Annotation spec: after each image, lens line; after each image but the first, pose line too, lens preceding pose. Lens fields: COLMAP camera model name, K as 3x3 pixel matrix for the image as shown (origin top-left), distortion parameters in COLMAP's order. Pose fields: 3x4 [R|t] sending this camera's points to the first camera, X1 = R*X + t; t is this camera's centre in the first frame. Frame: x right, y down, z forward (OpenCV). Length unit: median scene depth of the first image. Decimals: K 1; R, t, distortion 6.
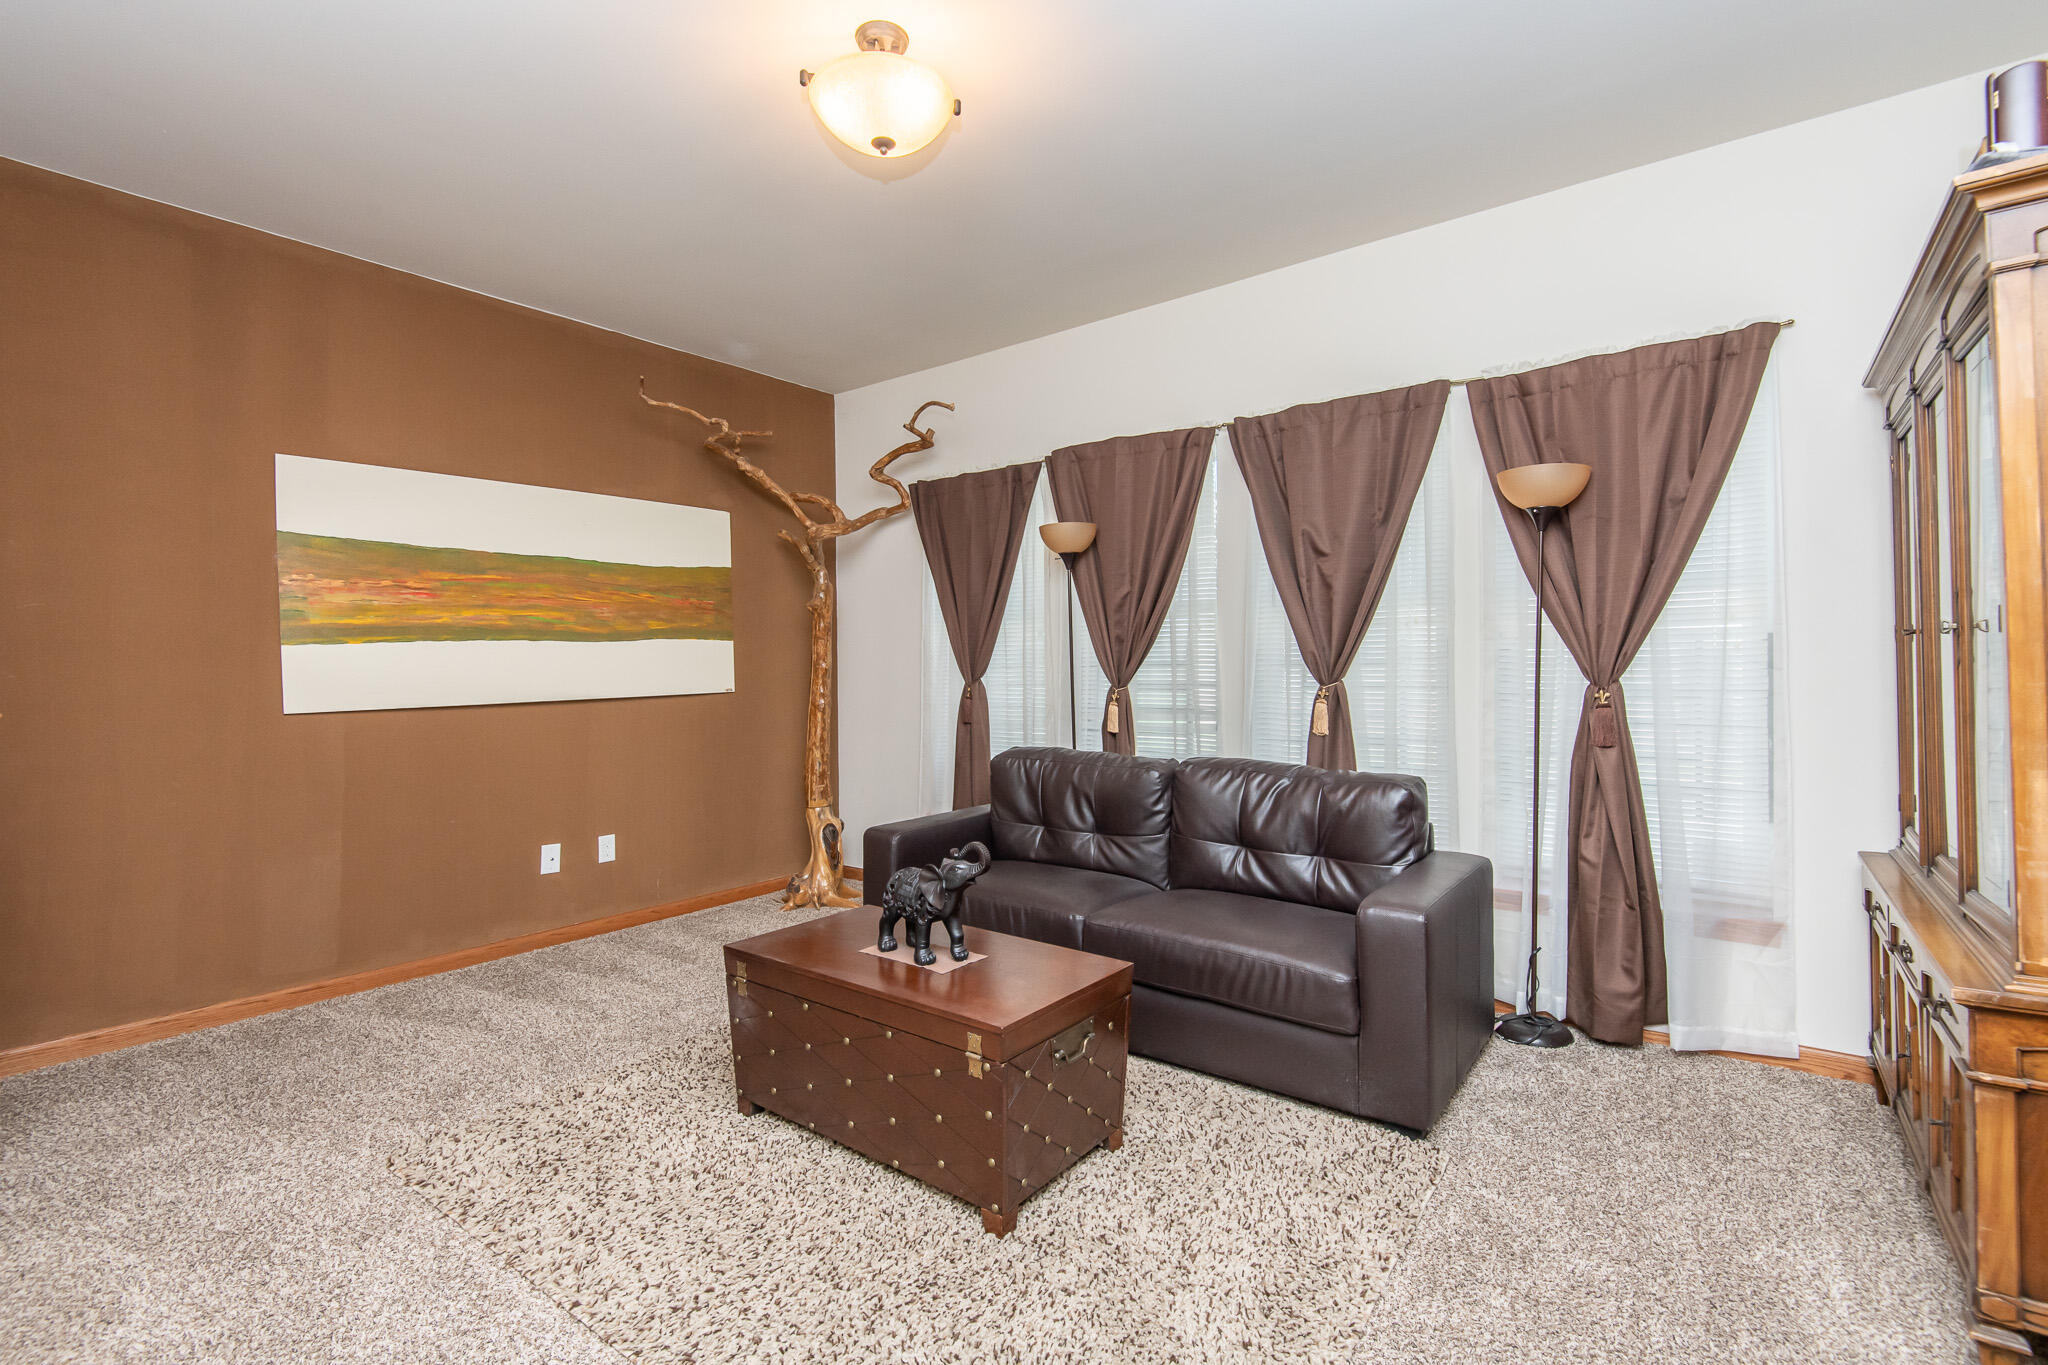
lens RADIAL K [[961.6, 0, 1017.7], [0, 961.6, 678.6], [0, 0, 1]] dist [0.000186, -0.000024]
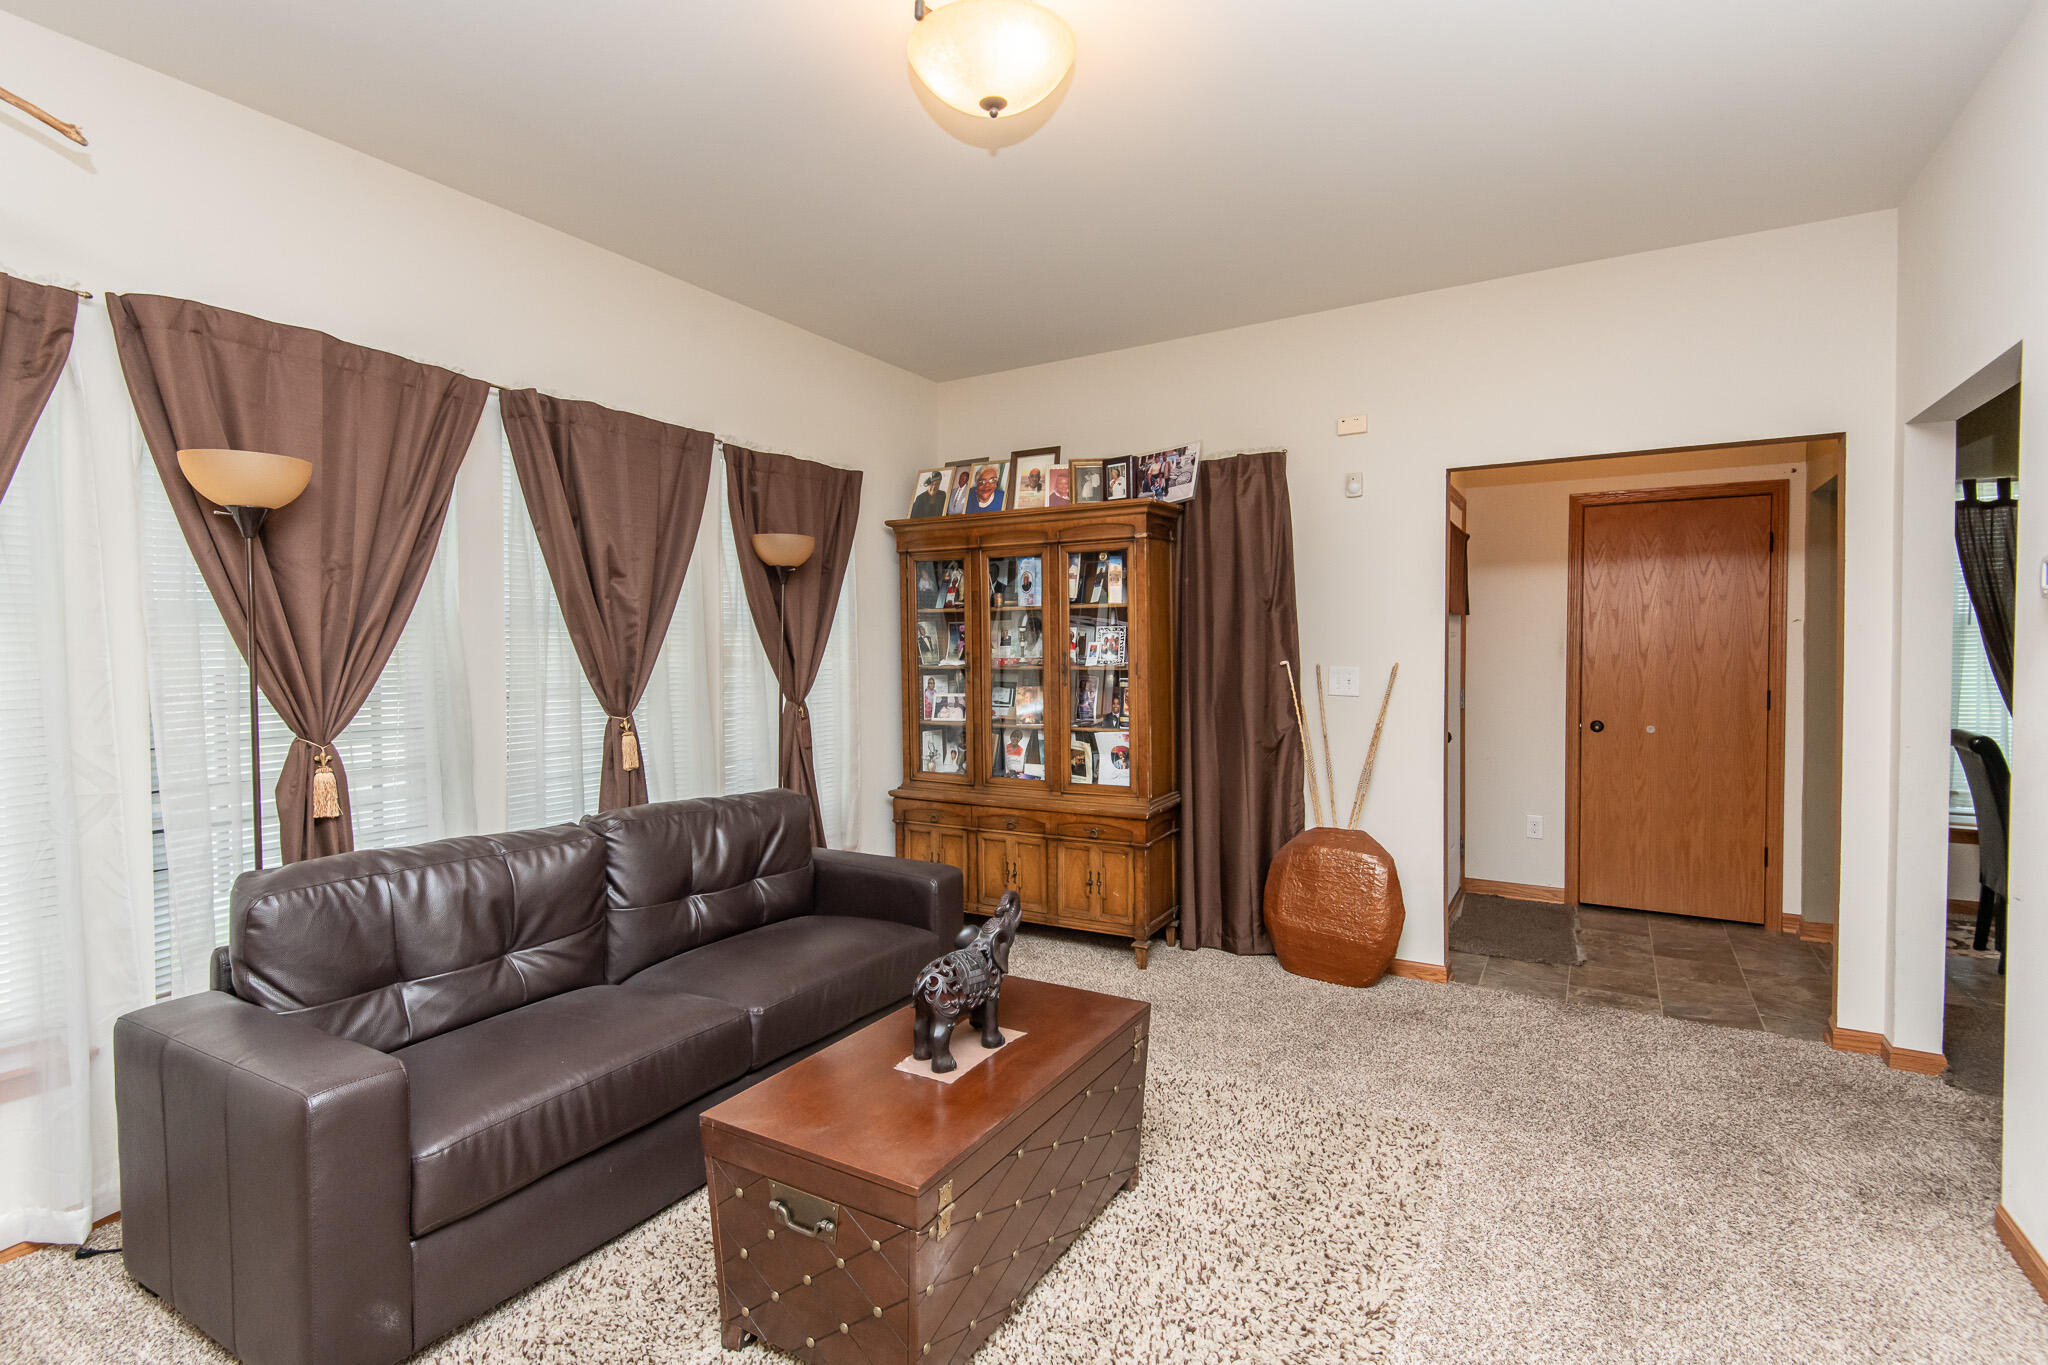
lens RADIAL K [[1042.9, 0, 1025.4], [0, 1042.9, 641.7], [0, 0, 1]] dist [0.000514, 0.000102]
pose [[-0.154913, 0.031880, 0.987414, -0.726292], [0.025719, 0.999271, -0.028228, -0.026262], [-0.987593, 0.021023, -0.155620, 0.766978]]
